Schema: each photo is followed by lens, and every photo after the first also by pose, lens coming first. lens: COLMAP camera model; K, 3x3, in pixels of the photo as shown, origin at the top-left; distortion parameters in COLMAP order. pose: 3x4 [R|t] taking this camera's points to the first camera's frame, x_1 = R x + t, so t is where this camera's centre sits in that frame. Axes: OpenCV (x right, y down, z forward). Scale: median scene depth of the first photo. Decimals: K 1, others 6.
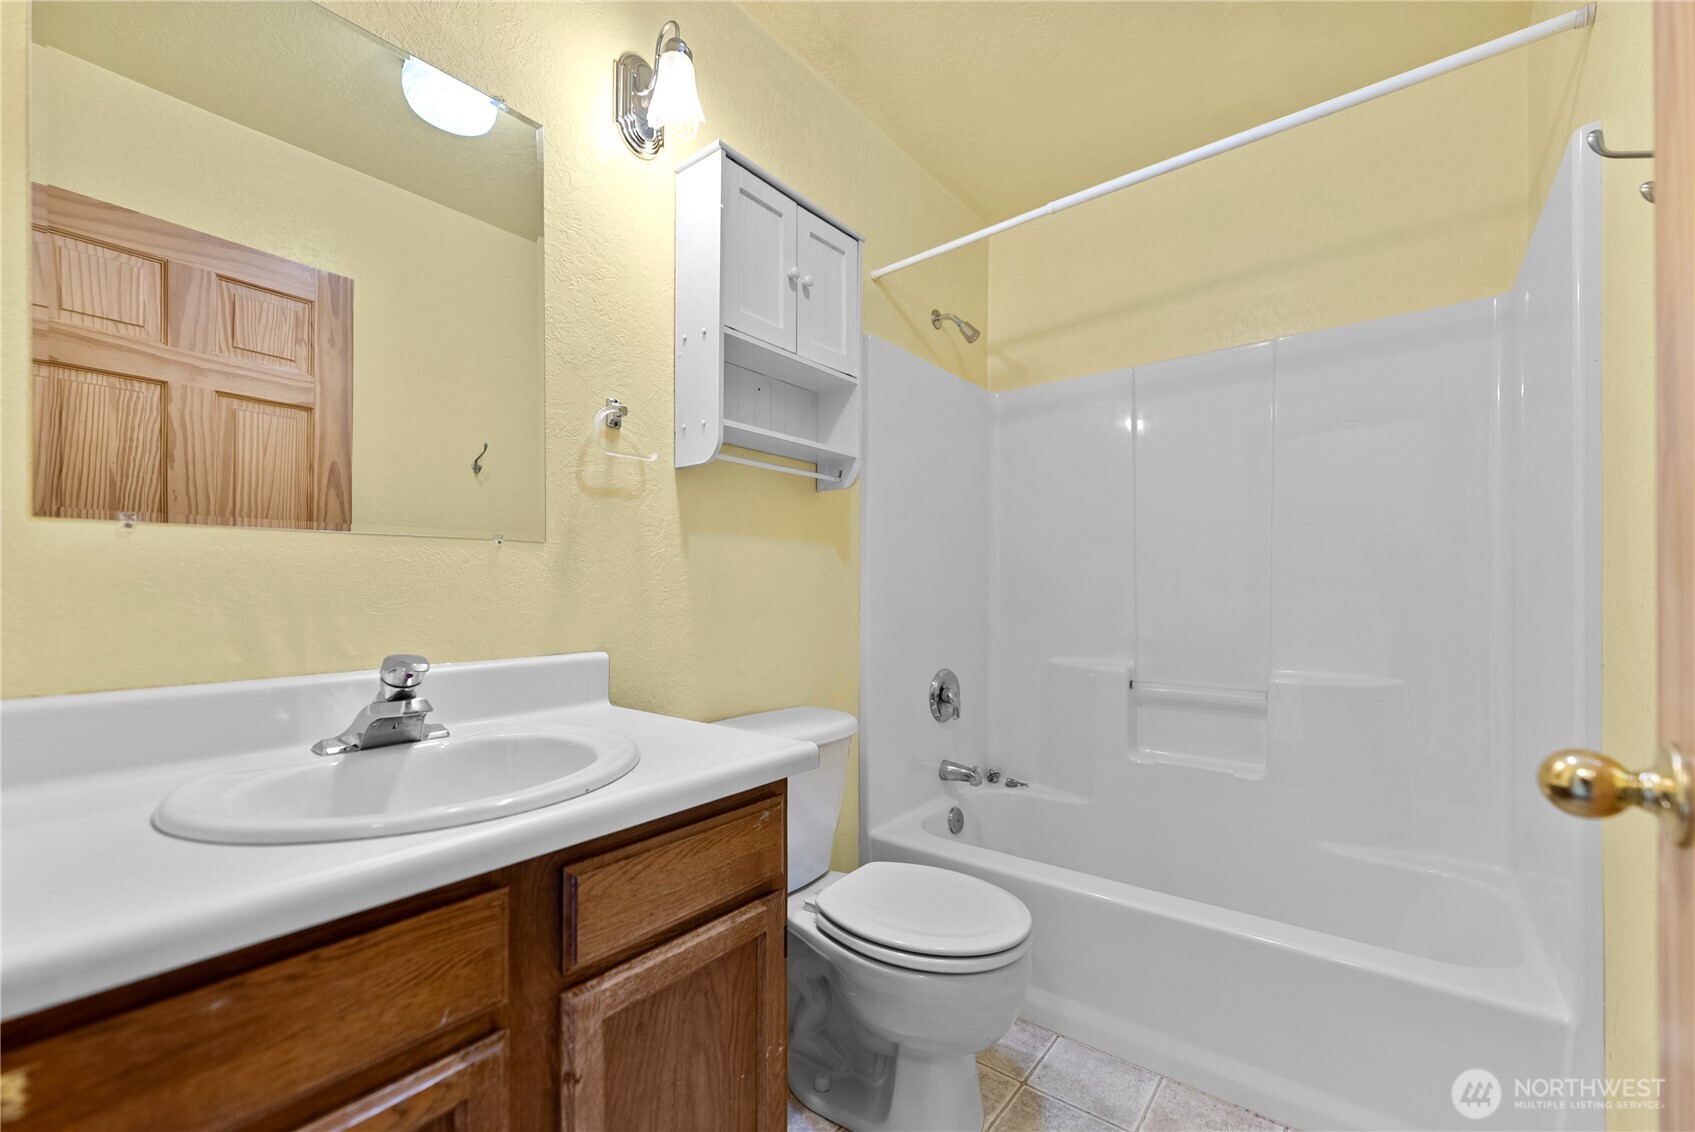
lens RADIAL K [[694.9, 0, 840.0], [0, 694.9, 604.2], [0, 0, 1]] dist [-0.001222, -0.001643]
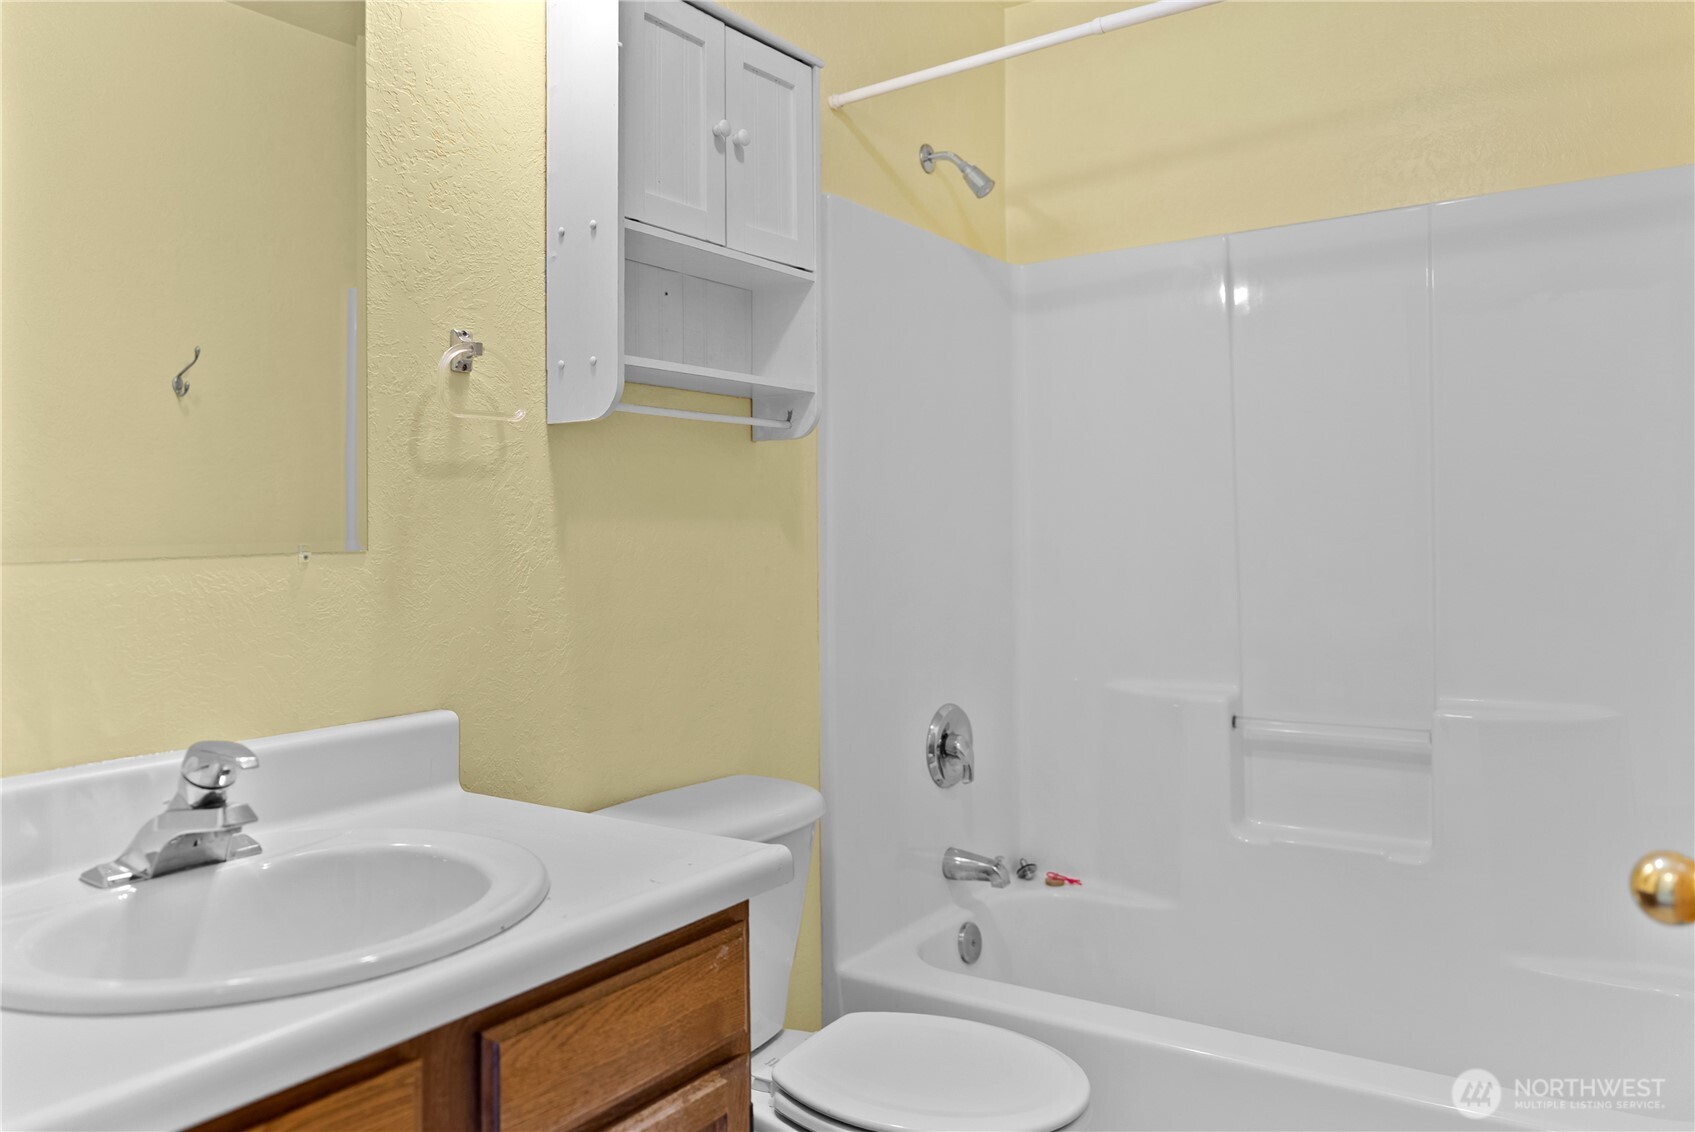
lens RADIAL K [[1158.1, 0, 848.1], [0, 1158.1, 560.9], [0, 0, 1]] dist [-0.017294, -0.003084]
pose [[0.997426, -0.012596, 0.070588, -0.035028], [0.014011, 0.999710, -0.019589, -0.045869], [-0.070321, 0.020528, 0.997313, -0.127863]]
